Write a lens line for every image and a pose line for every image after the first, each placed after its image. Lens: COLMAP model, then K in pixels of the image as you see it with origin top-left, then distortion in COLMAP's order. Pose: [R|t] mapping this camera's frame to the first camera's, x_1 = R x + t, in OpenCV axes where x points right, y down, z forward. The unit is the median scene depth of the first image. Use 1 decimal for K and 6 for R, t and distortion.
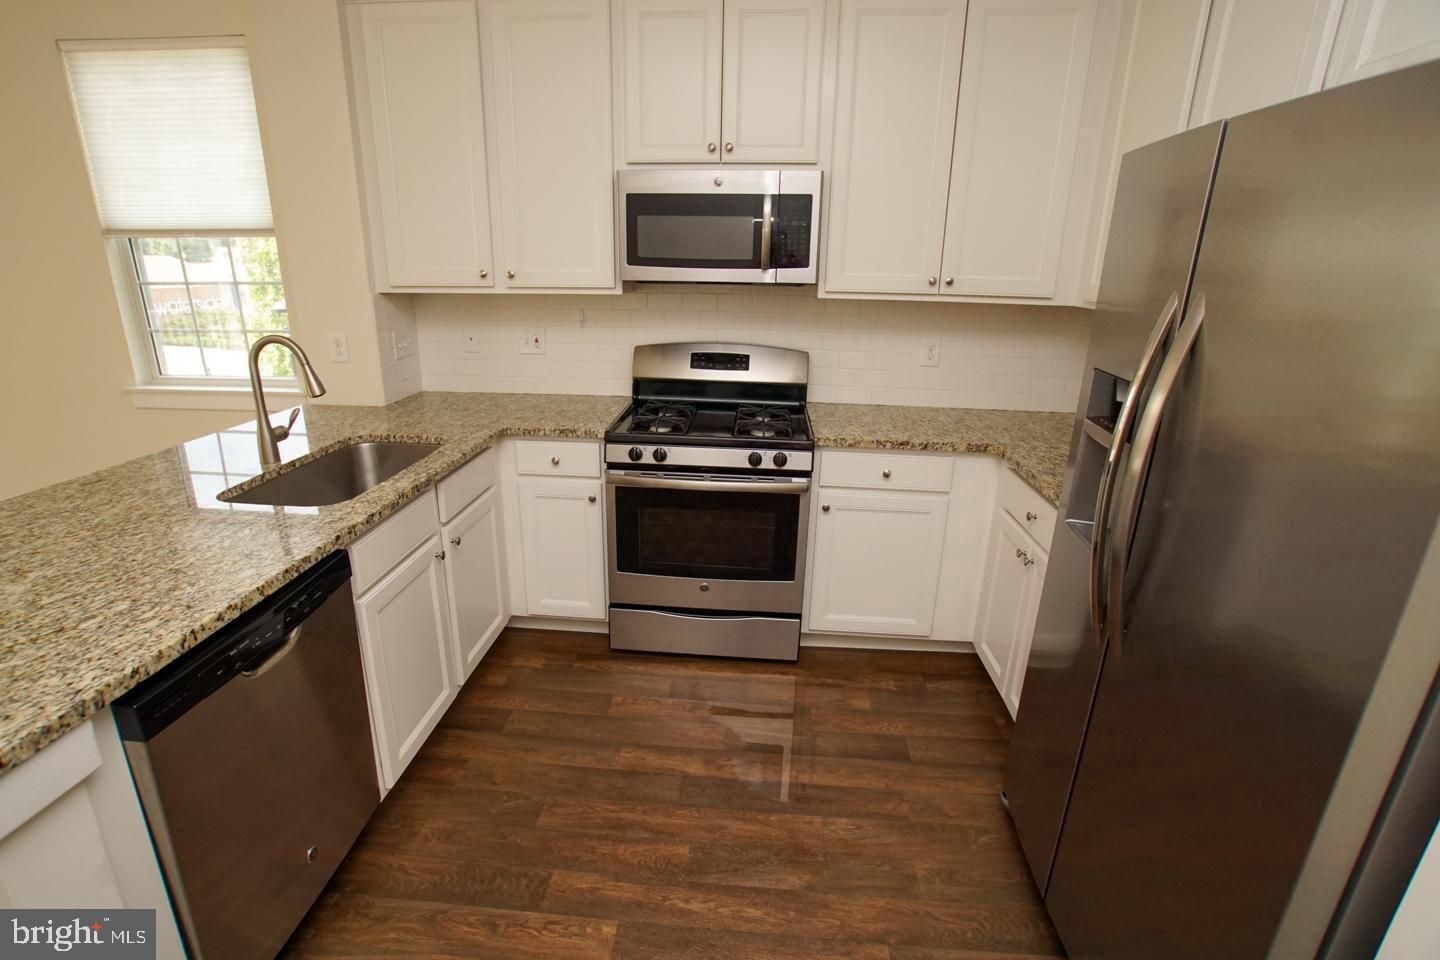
lens RADIAL K [[684.7, 0, 715.3], [0, 684.7, 481.4], [0, 0, 1]] dist [-0.045111, 0.001037]
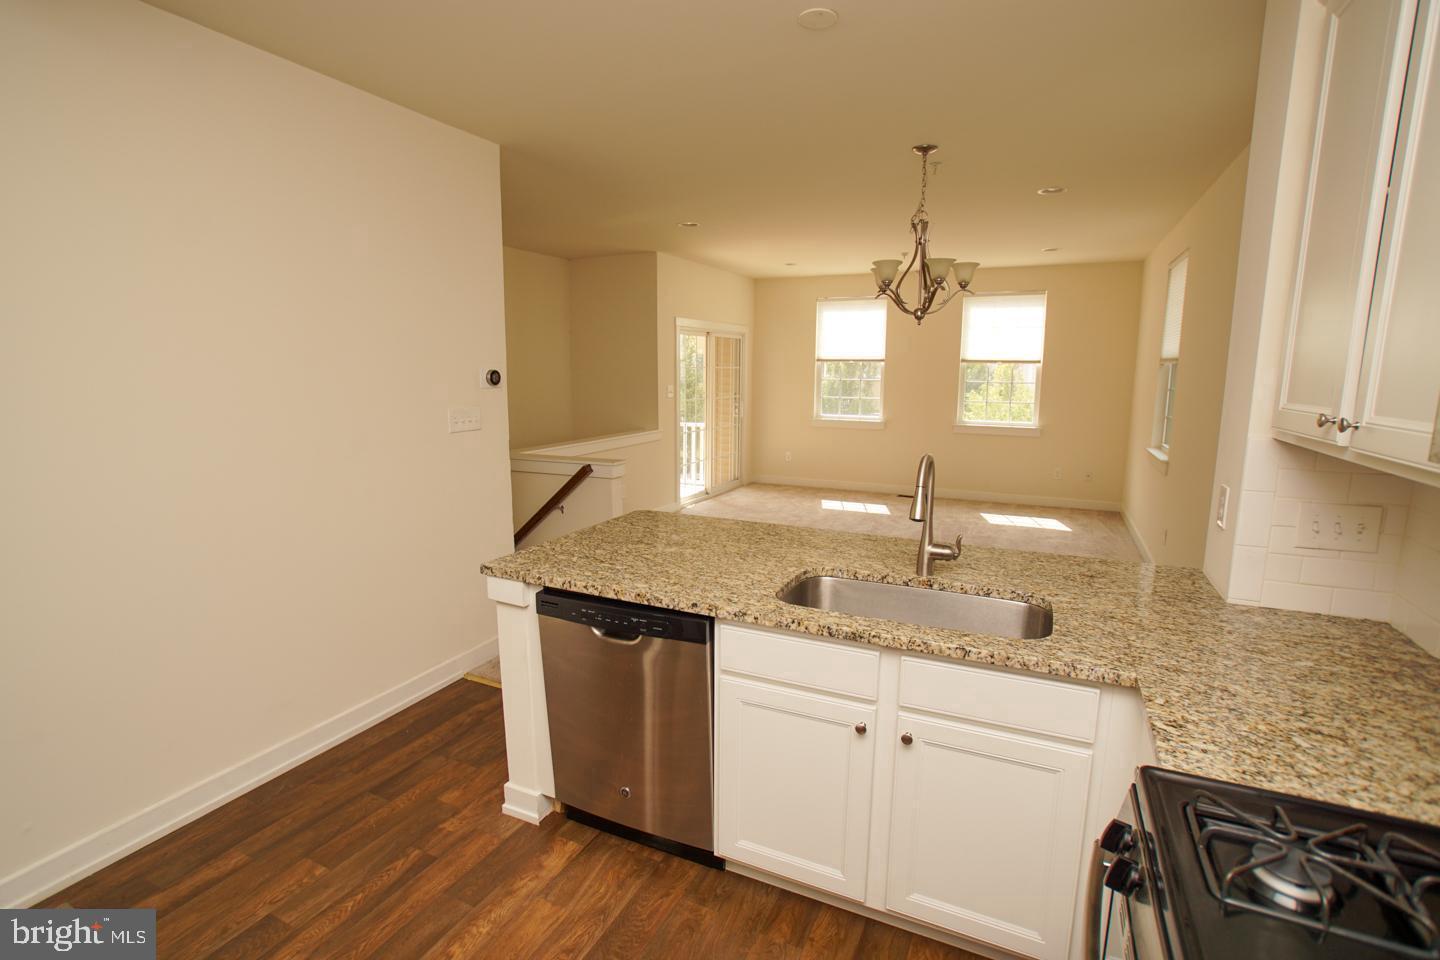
lens RADIAL K [[684.7, 0, 720.7], [0, 684.7, 476.9], [0, 0, 1]] dist [-0.045111, 0.001037]
pose [[-0.356341, 0.129103, -0.925394, 0.568387], [-0.300117, 0.922112, 0.244211, -0.469046], [0.884845, 0.364749, -0.289841, 1.375734]]
